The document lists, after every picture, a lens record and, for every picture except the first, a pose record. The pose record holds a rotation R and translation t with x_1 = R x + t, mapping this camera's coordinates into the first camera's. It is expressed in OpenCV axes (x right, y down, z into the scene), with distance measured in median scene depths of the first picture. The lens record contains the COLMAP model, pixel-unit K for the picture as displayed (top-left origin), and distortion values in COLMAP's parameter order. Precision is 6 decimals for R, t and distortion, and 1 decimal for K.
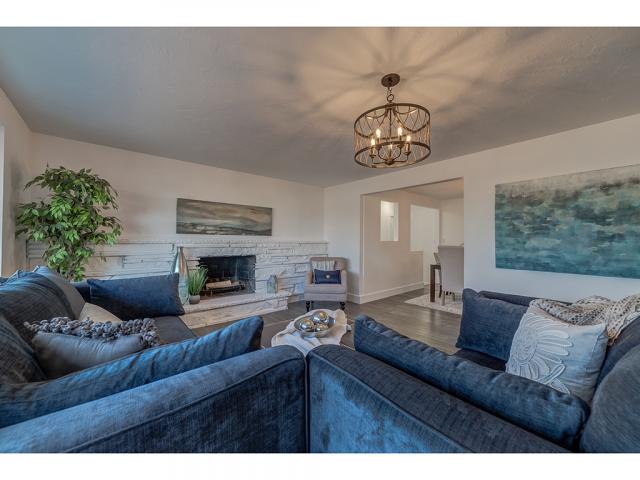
lens RADIAL K [[249.5, 0, 319.8], [0, 249.5, 241.1], [0, 0, 1]] dist [0.006372, 0.000584]
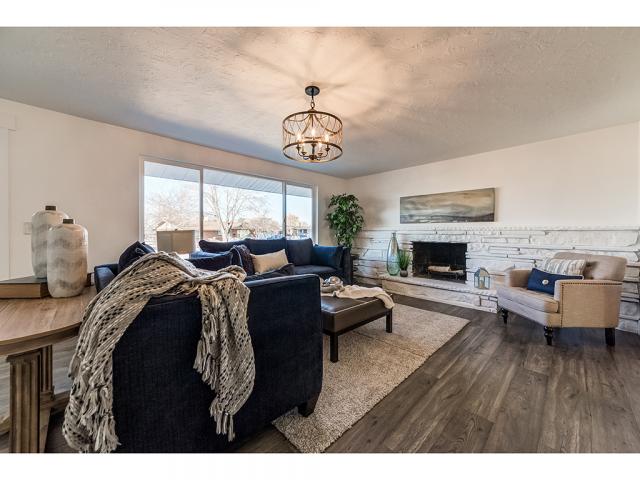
lens RADIAL K [[249.5, 0, 323.3], [0, 249.5, 234.9], [0, 0, 1]] dist [0.006372, 0.000584]
pose [[0.082997, 0.006106, -0.996531, 0.657242], [-0.001517, 0.999981, 0.006001, 0.022022], [0.996549, 0.001014, 0.083005, 0.417058]]
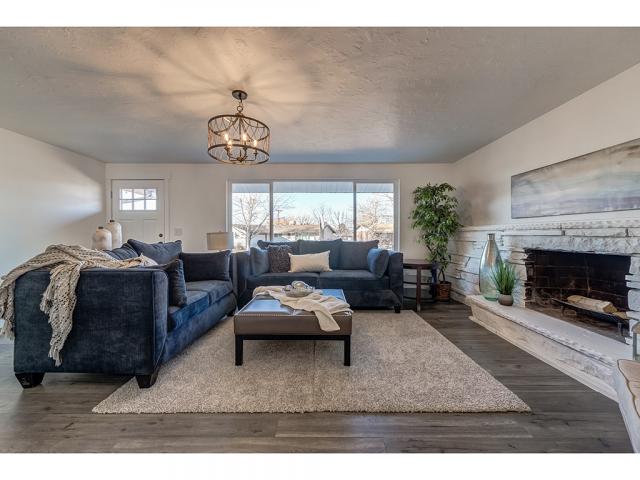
lens RADIAL K [[249.5, 0, 319.1], [0, 249.5, 236.6], [0, 0, 1]] dist [0.006372, 0.000584]
pose [[-0.645488, 0.000973, -0.763770, 0.428667], [-0.003933, 0.999982, 0.004597, 0.025780], [0.763760, 0.005971, -0.645473, 0.925829]]
